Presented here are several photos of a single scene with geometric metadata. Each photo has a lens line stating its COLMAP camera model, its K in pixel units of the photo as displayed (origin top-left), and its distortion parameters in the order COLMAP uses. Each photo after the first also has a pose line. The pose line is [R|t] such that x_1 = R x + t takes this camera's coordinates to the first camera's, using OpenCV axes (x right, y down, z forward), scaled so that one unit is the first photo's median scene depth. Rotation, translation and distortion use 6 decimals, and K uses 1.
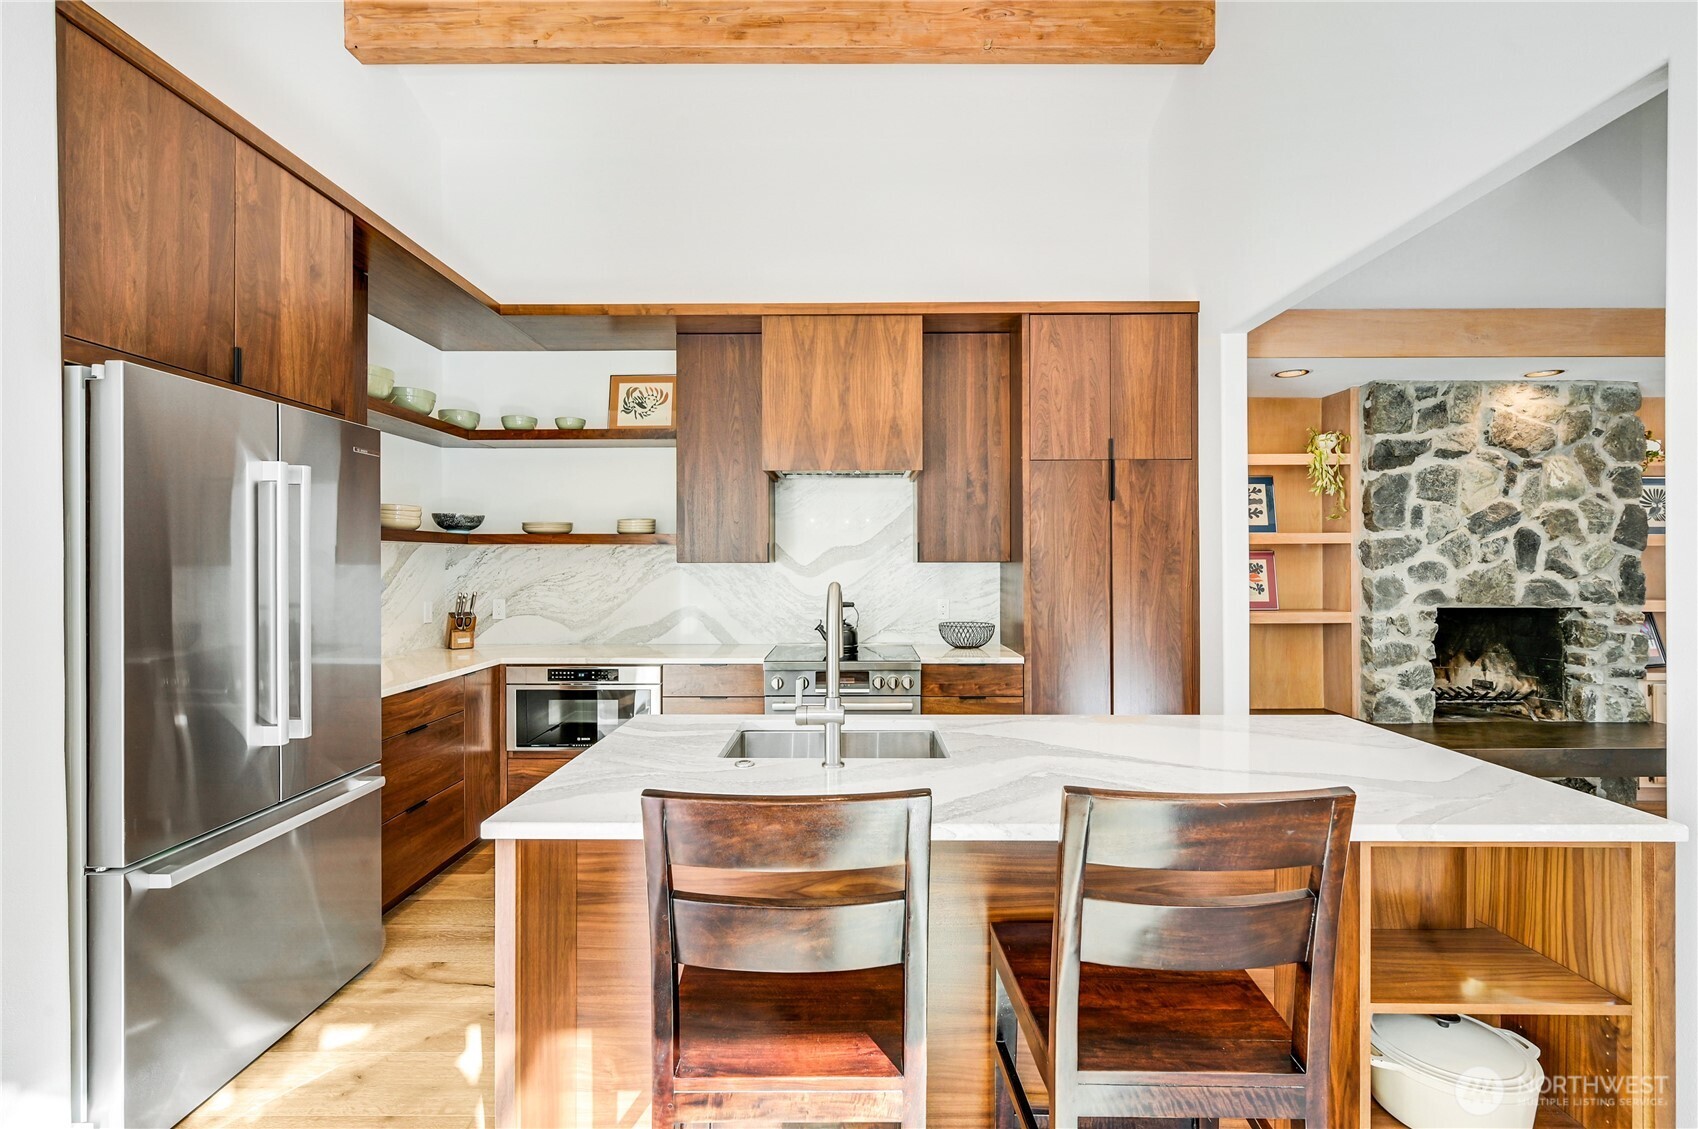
lens RADIAL K [[745.3, 0, 860.3], [0, 745.3, 562.2], [0, 0, 1]] dist [-0.000325, 0.001106]
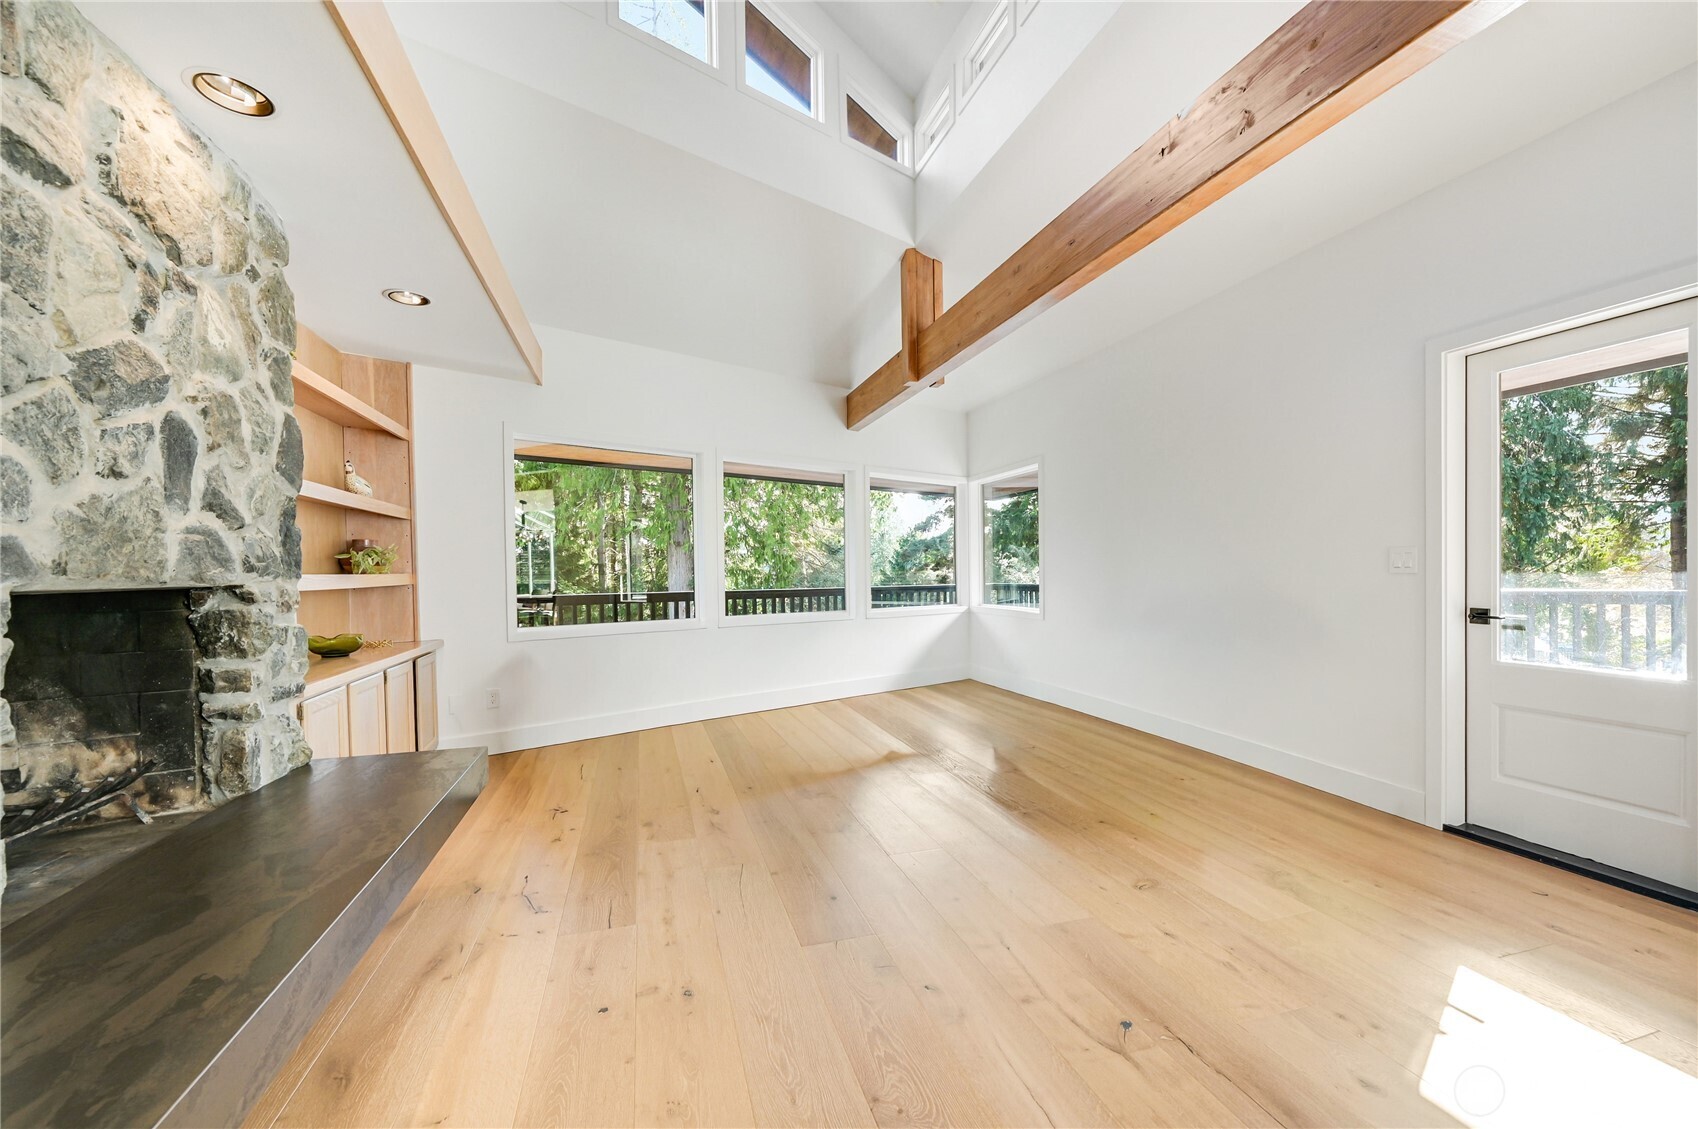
lens RADIAL K [[671.9, 0, 852.7], [0, 671.9, 577.7], [0, 0, 1]] dist [-0.001422, 0.001189]
pose [[-0.318696, -0.003199, 0.947852, 0.373029], [0.008203, 0.999948, 0.006133, 0.058243], [-0.947822, 0.009730, -0.318653, 0.759310]]
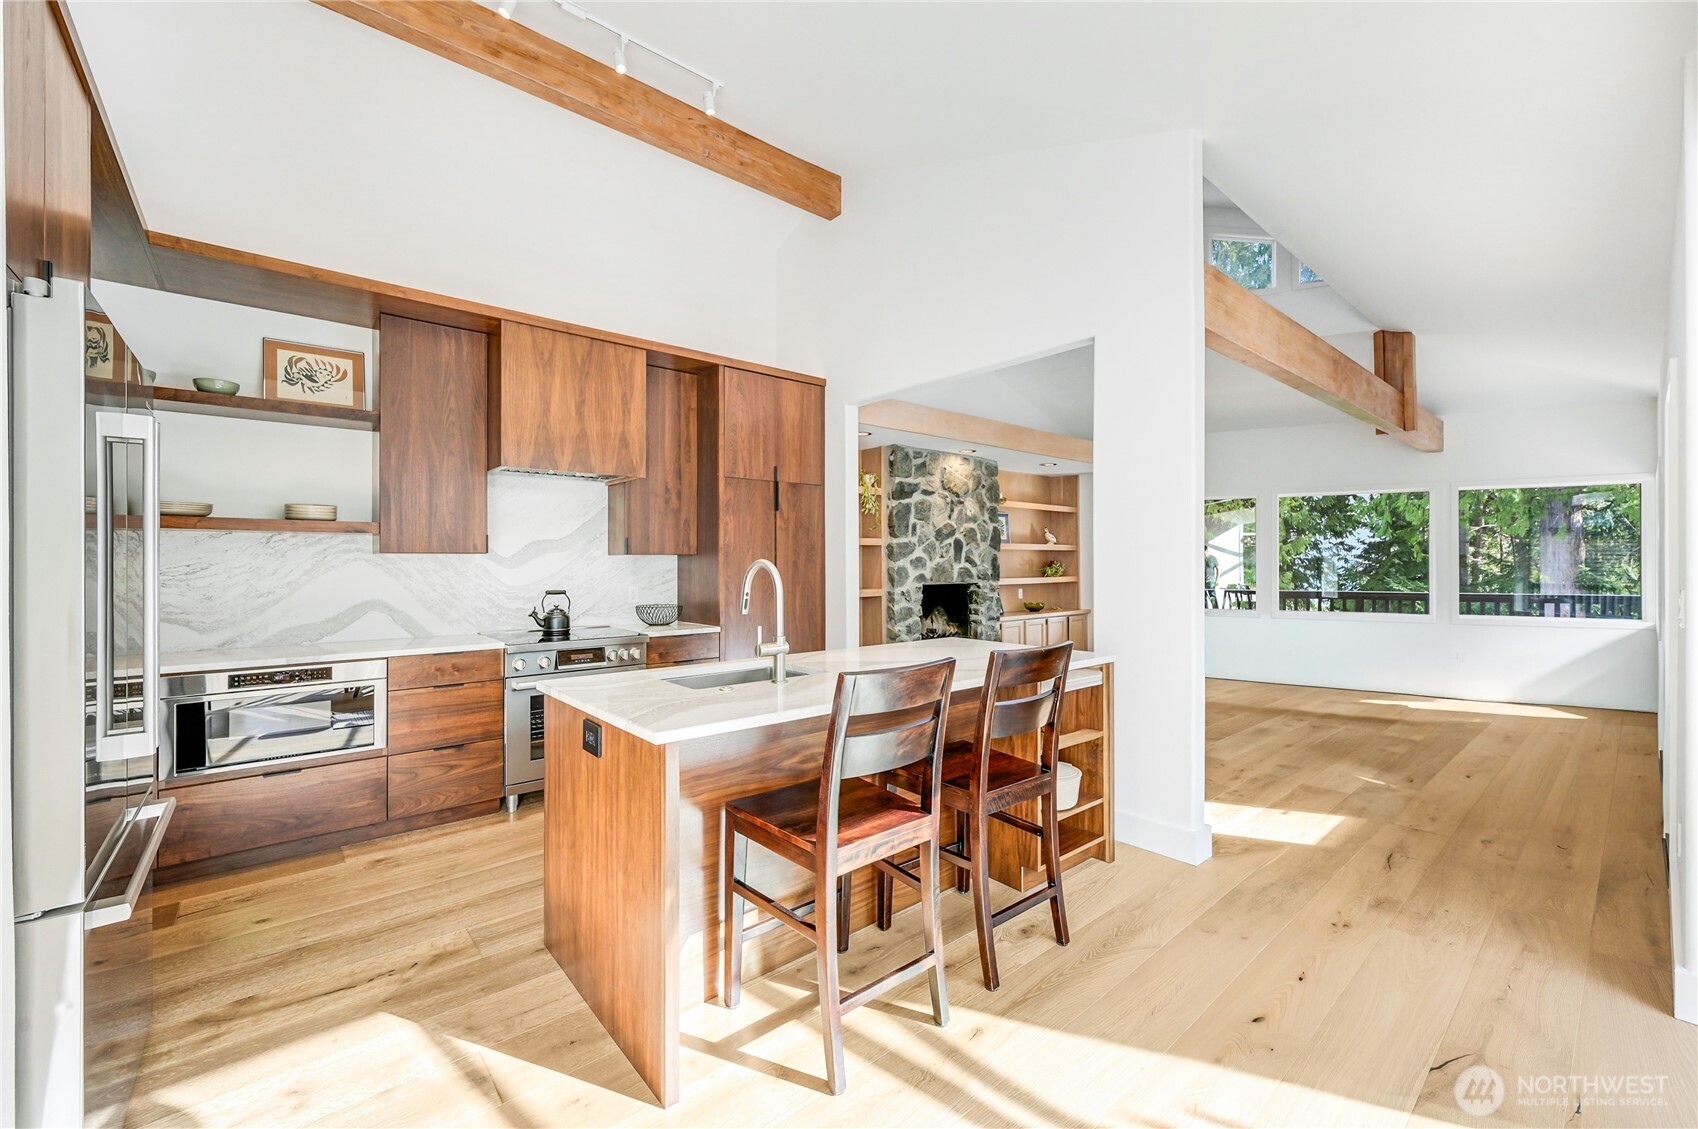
lens RADIAL K [[671.9, 0, 840.4], [0, 671.9, 562.3], [0, 0, 1]] dist [-0.001422, 0.001189]
pose [[0.765670, 0.001132, 0.643232, -0.348583], [0.001043, 0.999995, -0.003002, 0.016146], [-0.643232, 0.002969, 0.765665, -0.035422]]
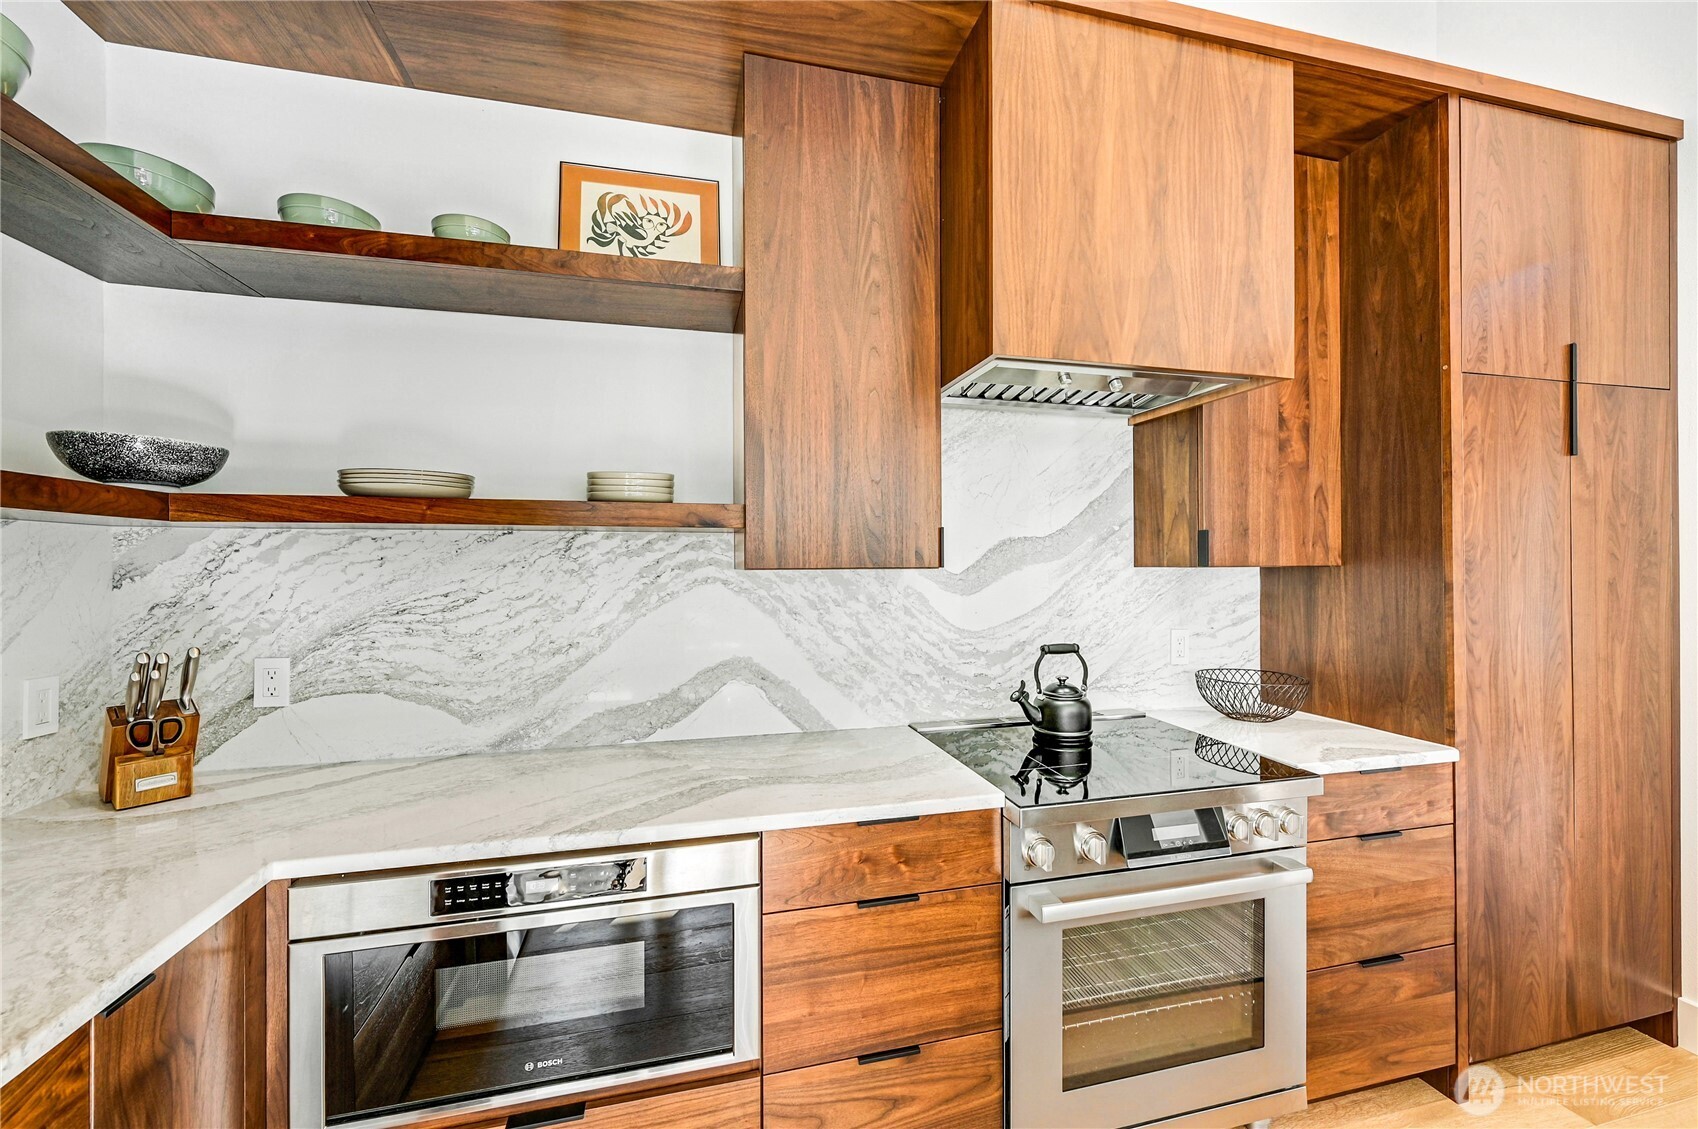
lens RADIAL K [[671.9, 0, 857.7], [0, 671.9, 570.2], [0, 0, 1]] dist [-0.001422, 0.001189]
pose [[0.967788, -0.003453, 0.251741, -0.282785], [0.002638, 0.999990, 0.003576, 0.000300], [-0.251751, -0.002797, 0.967788, 0.597298]]
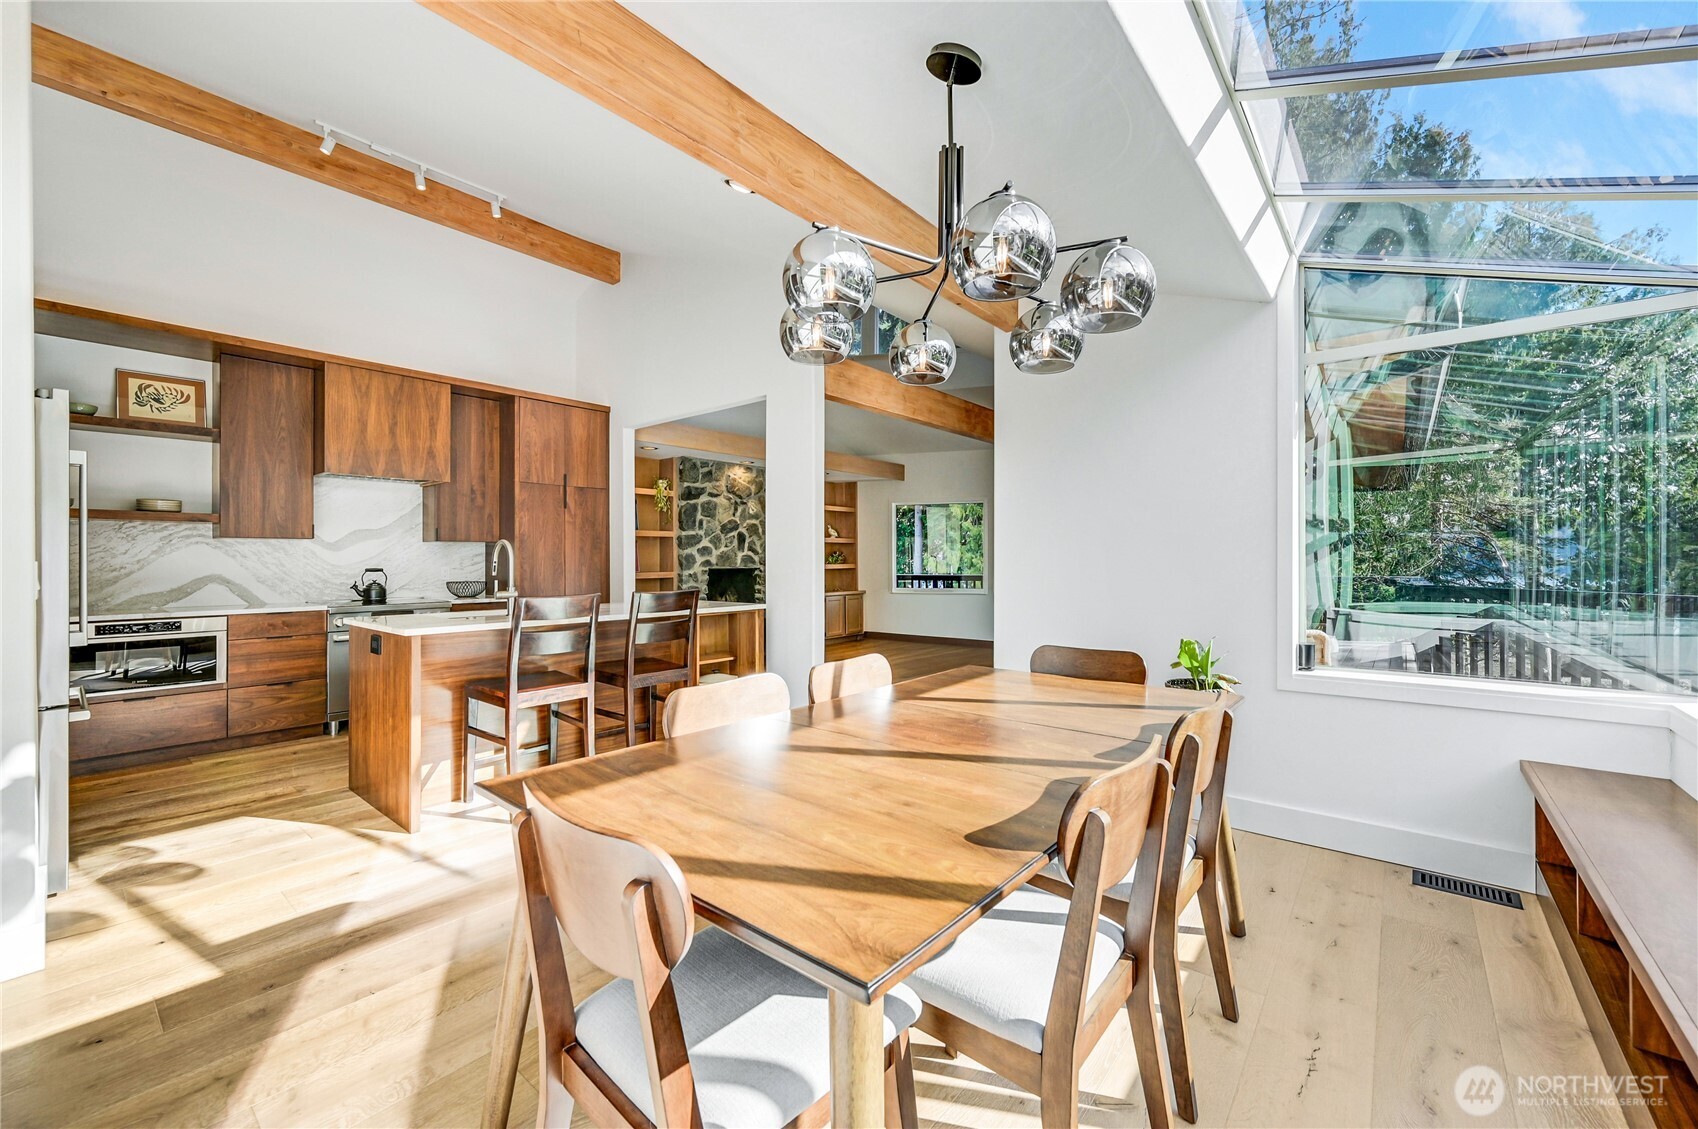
lens RADIAL K [[671.9, 0, 843.4], [0, 671.9, 556.8], [0, 0, 1]] dist [-0.001422, 0.001189]
pose [[0.644916, 0.003492, 0.764246, -0.432482], [0.001224, 0.999984, -0.005603, 0.040820], [-0.764253, 0.004549, 0.644901, -0.515149]]
